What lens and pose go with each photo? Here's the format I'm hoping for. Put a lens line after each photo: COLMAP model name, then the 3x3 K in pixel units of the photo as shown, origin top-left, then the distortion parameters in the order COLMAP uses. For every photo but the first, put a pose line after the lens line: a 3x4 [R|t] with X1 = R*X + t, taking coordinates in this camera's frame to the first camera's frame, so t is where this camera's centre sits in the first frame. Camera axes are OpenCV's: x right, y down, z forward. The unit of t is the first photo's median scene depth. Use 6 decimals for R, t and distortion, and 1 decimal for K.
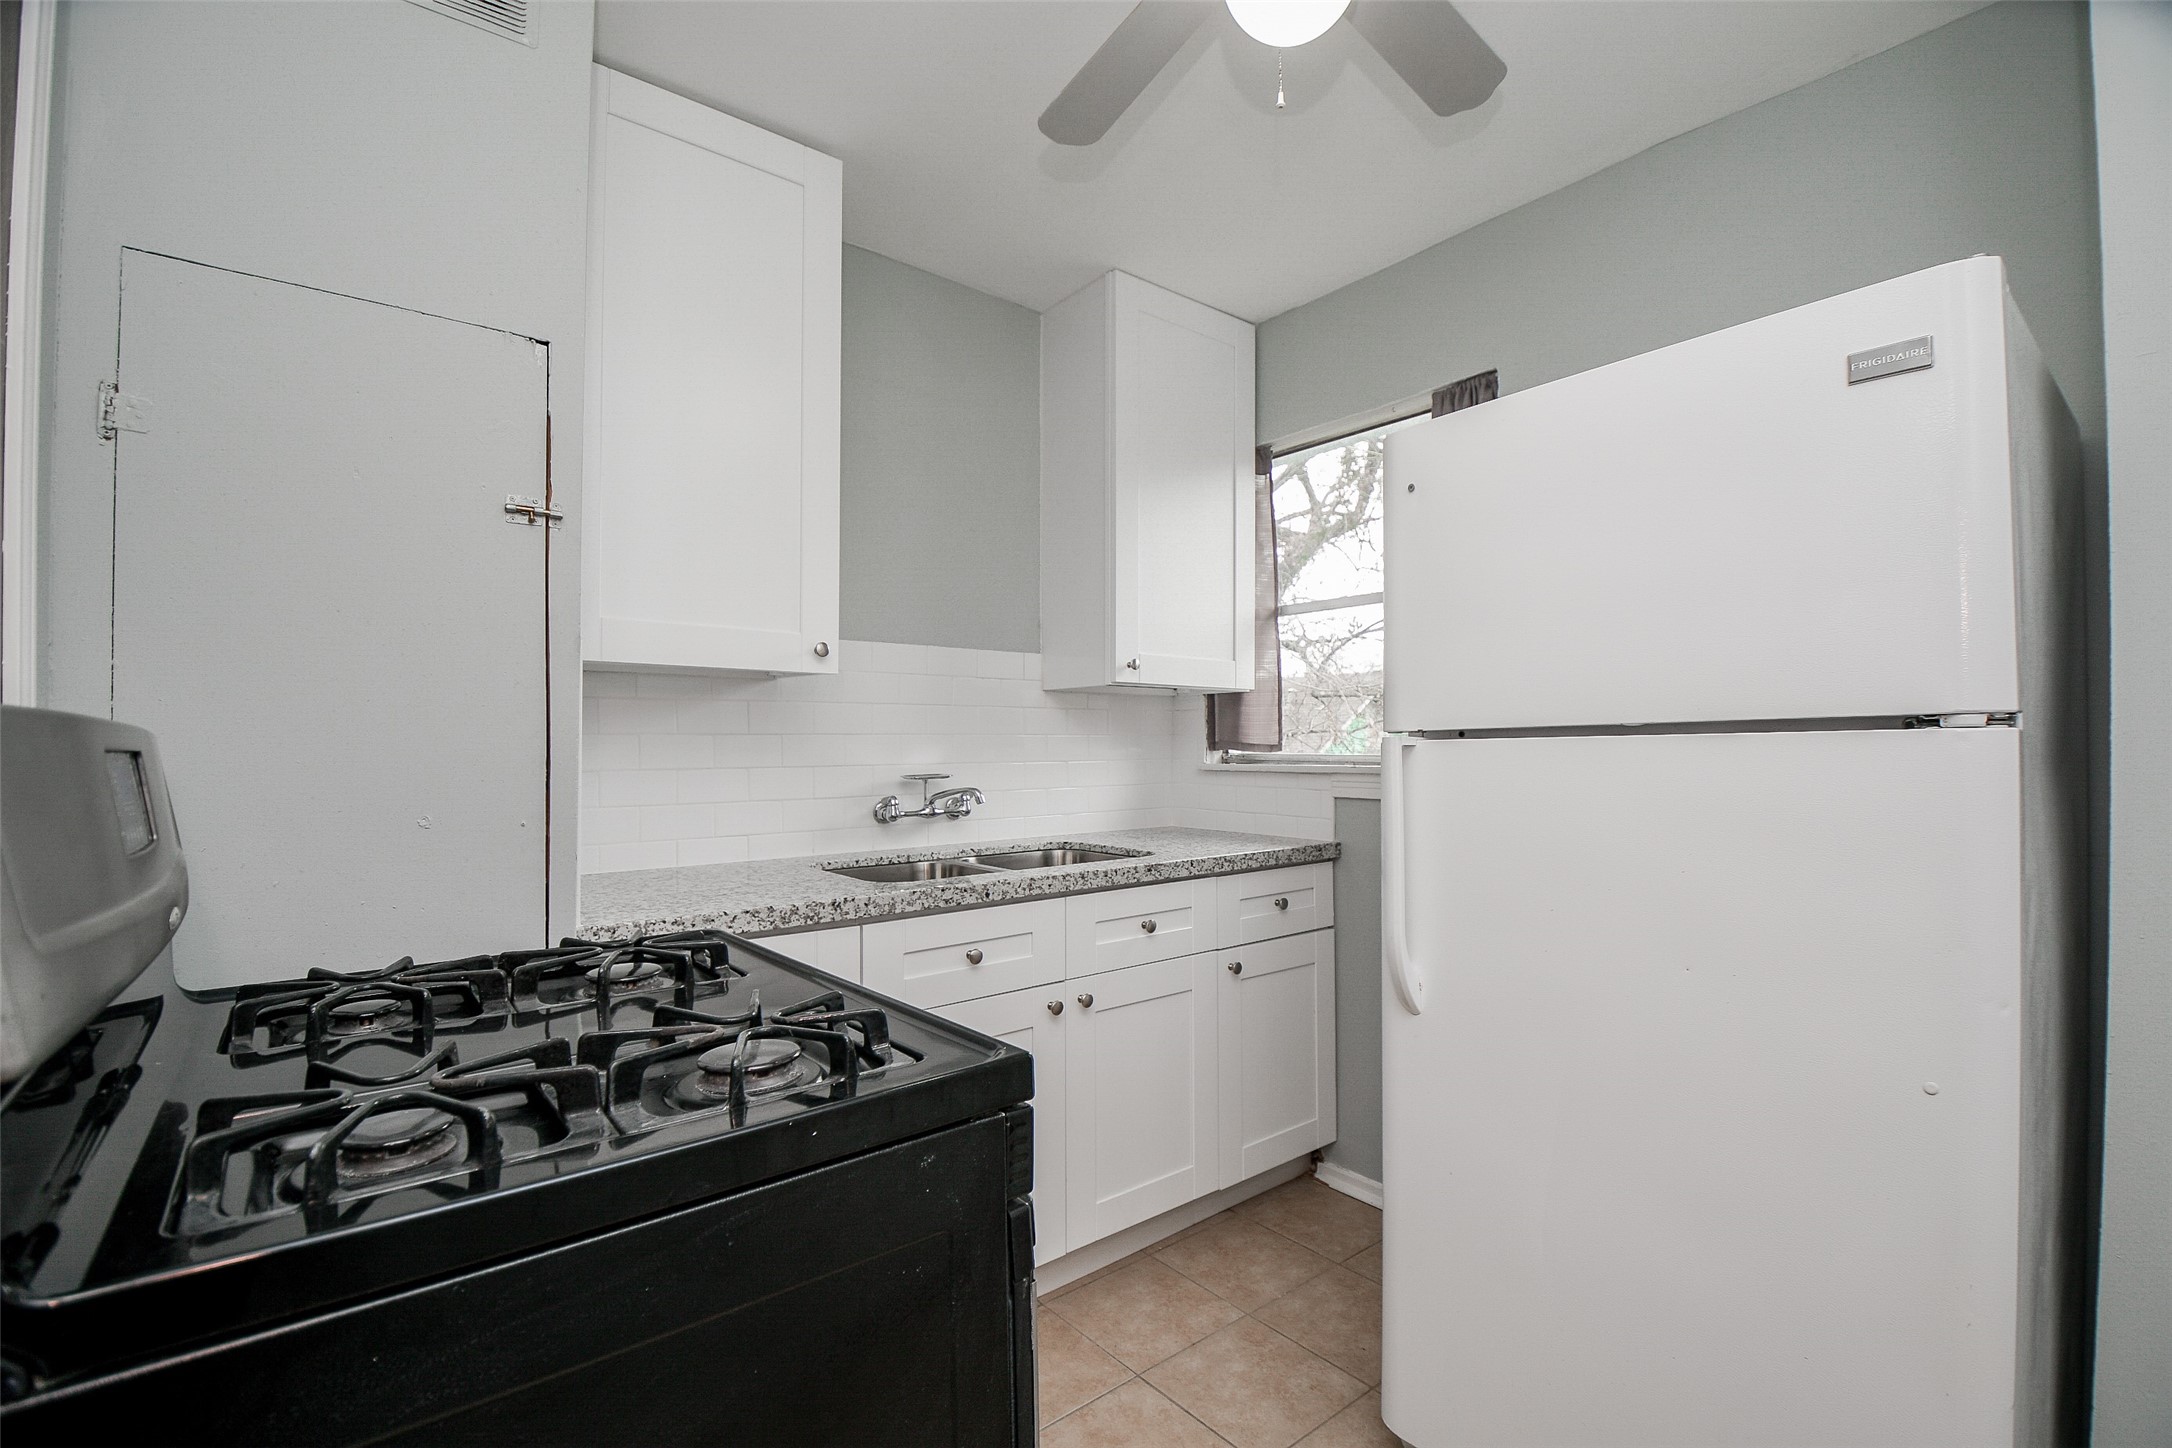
lens RADIAL K [[976.1, 0, 1086.9], [0, 976.1, 738.8], [0, 0, 1]] dist [-0.002600, -0.016345]
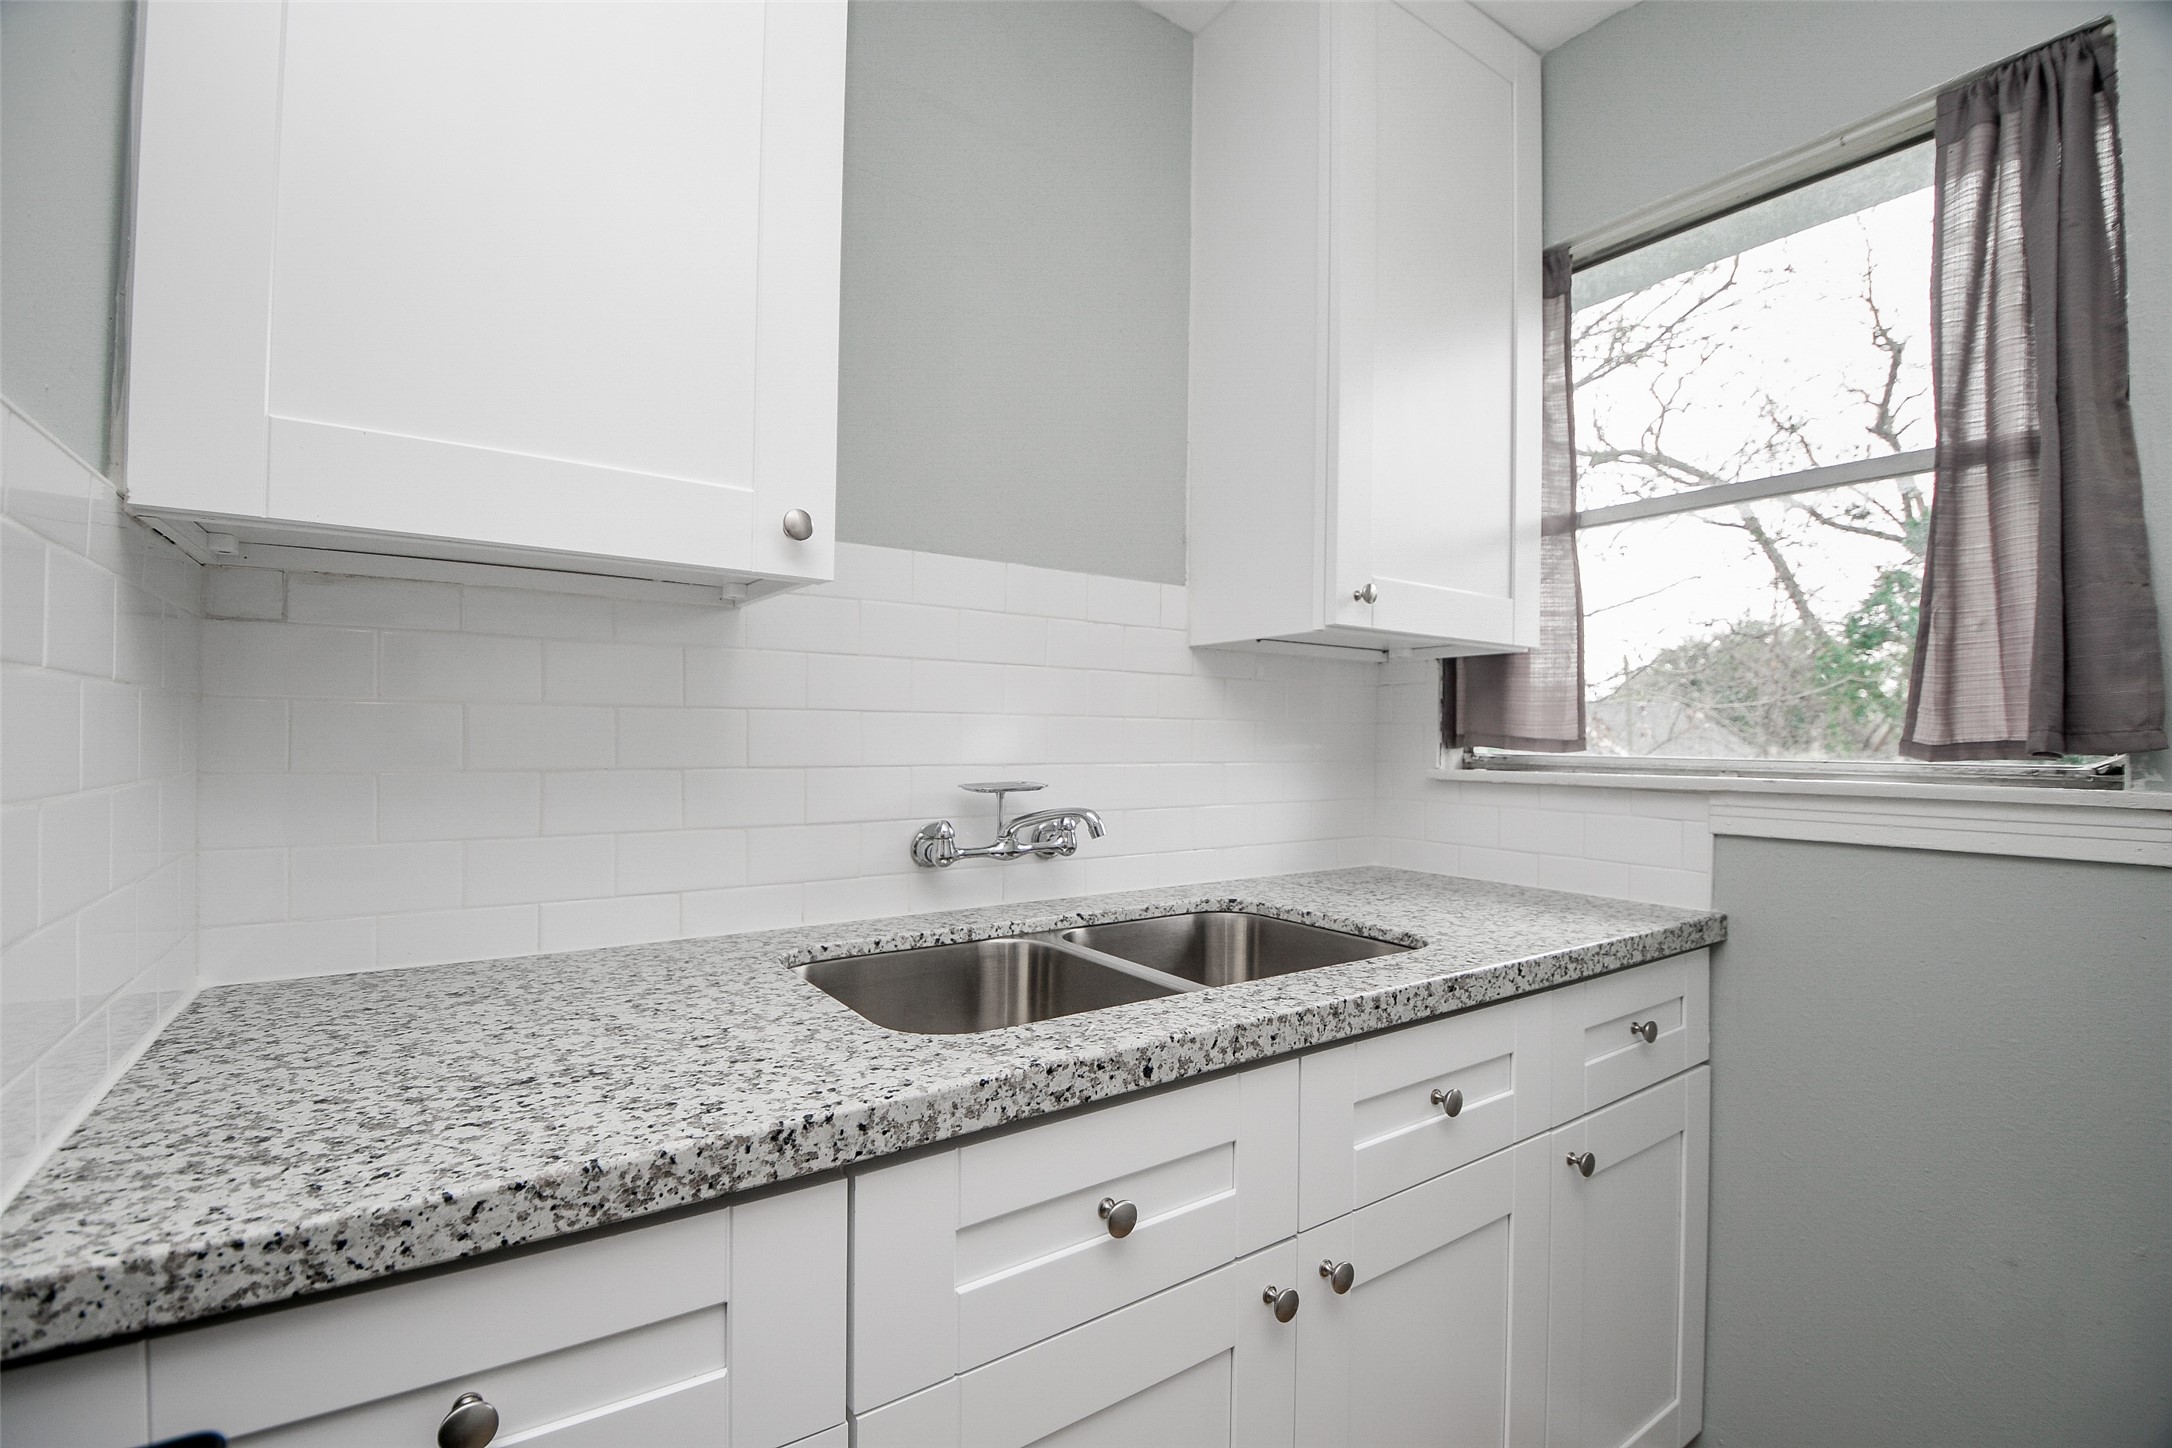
lens RADIAL K [[944.3, 0, 1041.4], [0, 944.3, 732.1], [0, 0, 1]] dist [-0.042050, -0.000607]
pose [[0.994388, 0.012911, -0.105007, -0.086401], [-0.013133, 0.999913, -0.001425, 0.007606], [0.104980, 0.002797, 0.994470, 0.465934]]
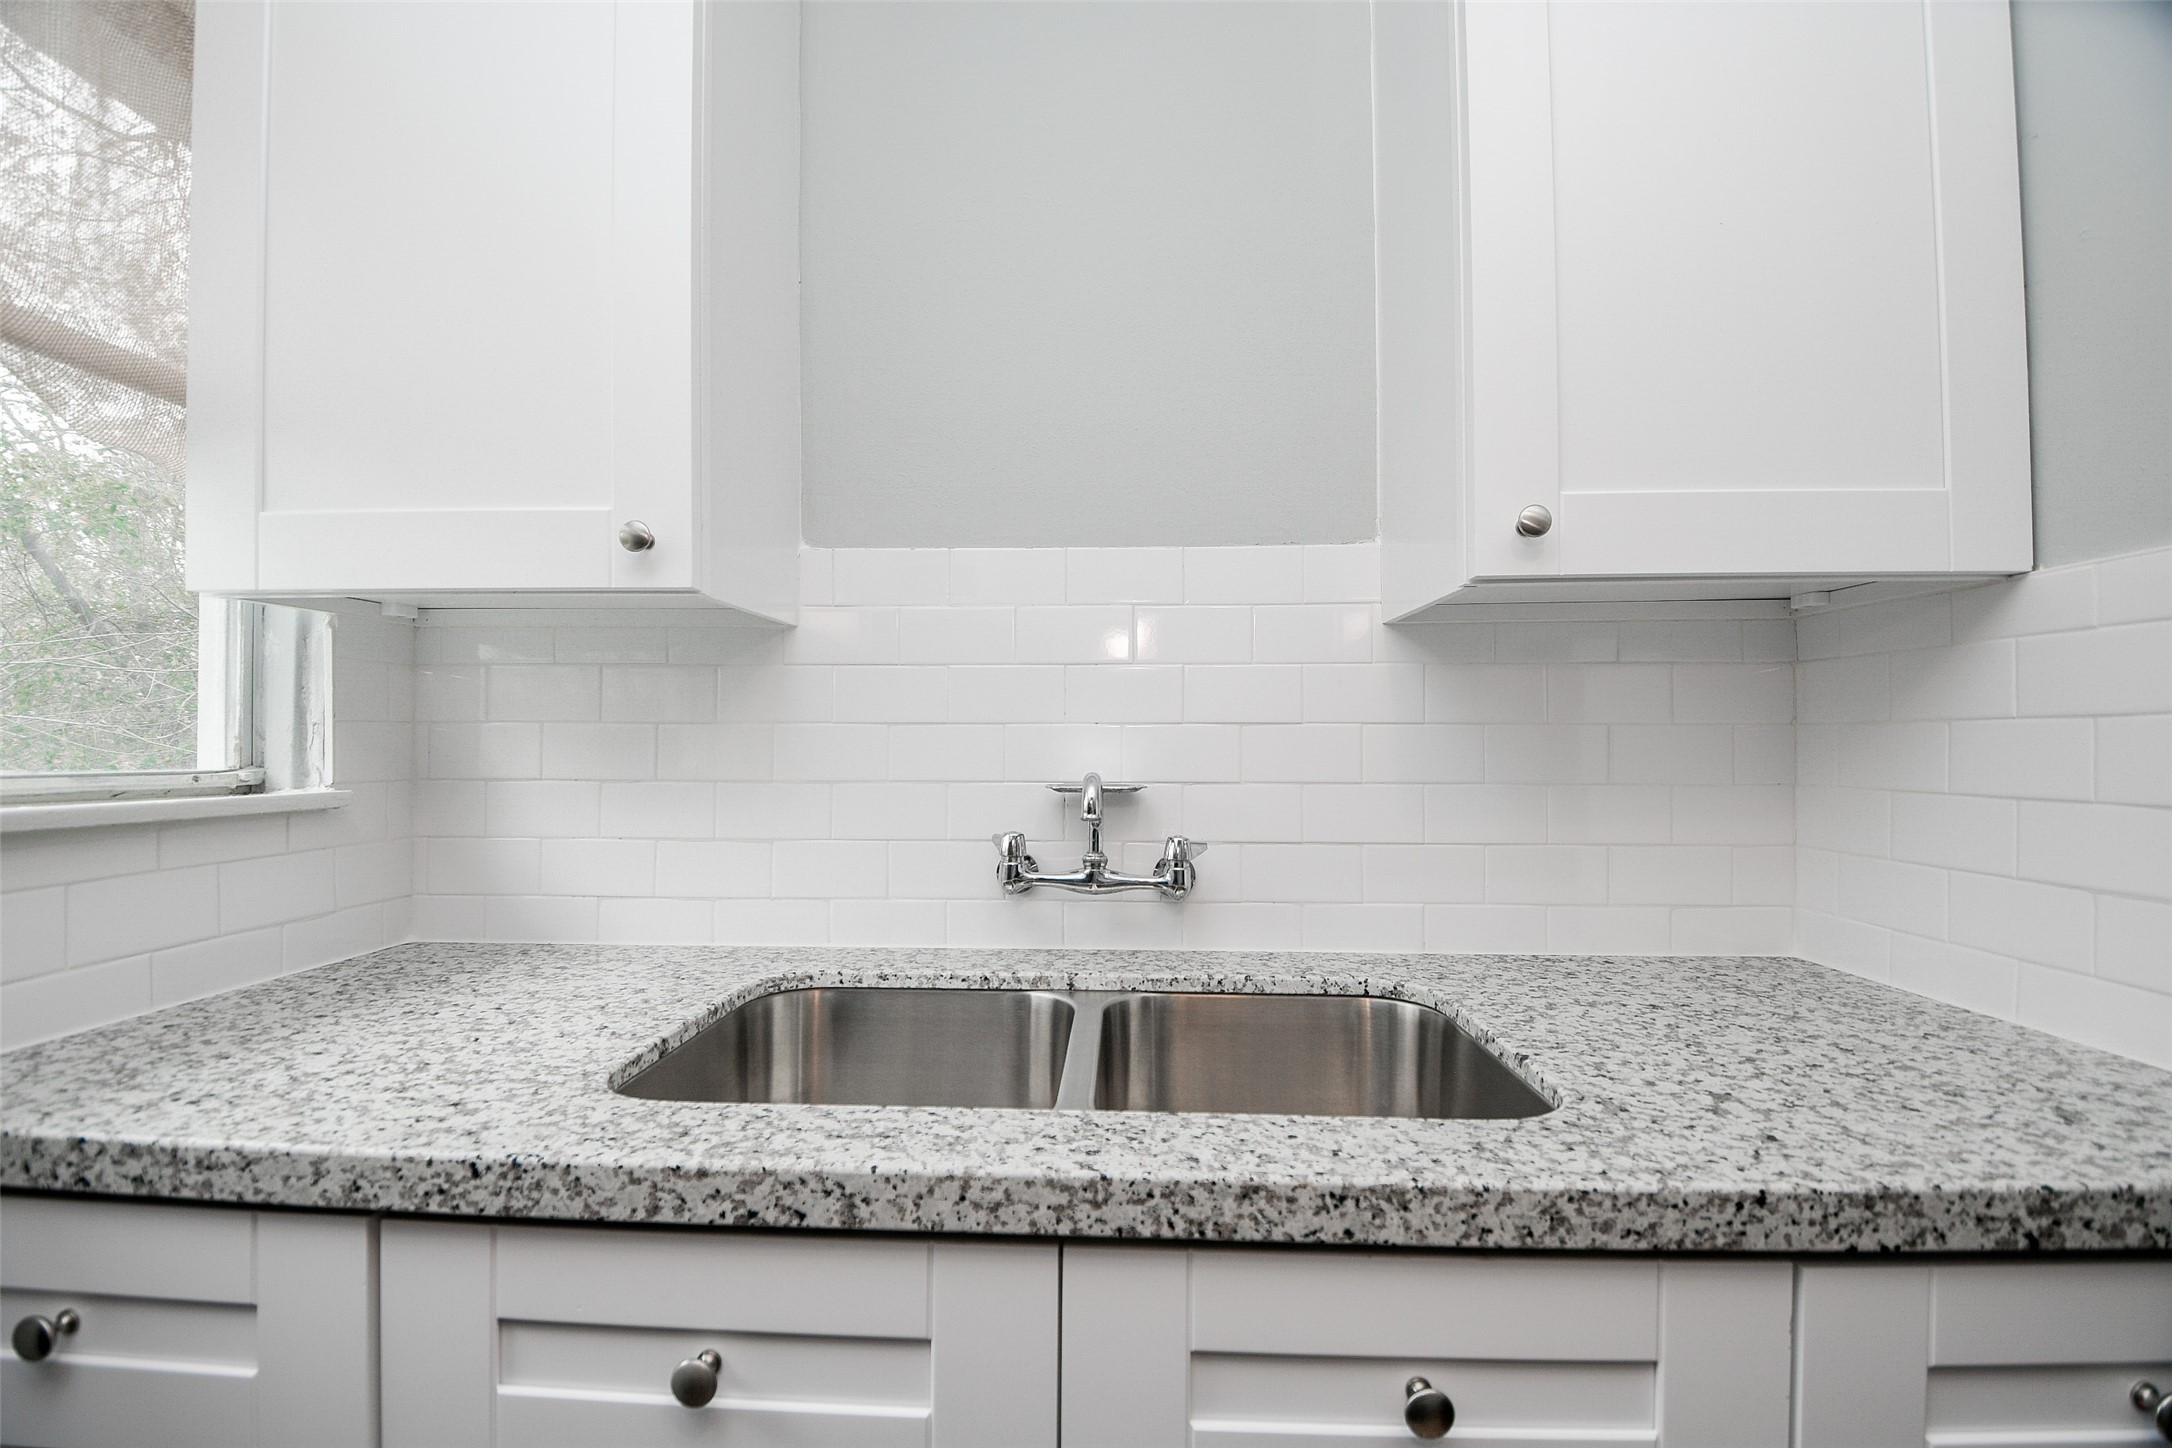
lens RADIAL K [[985.4, 0, 1086.0], [0, 985.4, 724.0], [0, 0, 1]] dist [0.001040, -0.016078]
pose [[0.732537, -0.013967, -0.680583, 0.186347], [-0.001471, 0.999755, -0.022101, 0.006731], [0.680725, 0.017191, 0.732337, 0.687114]]
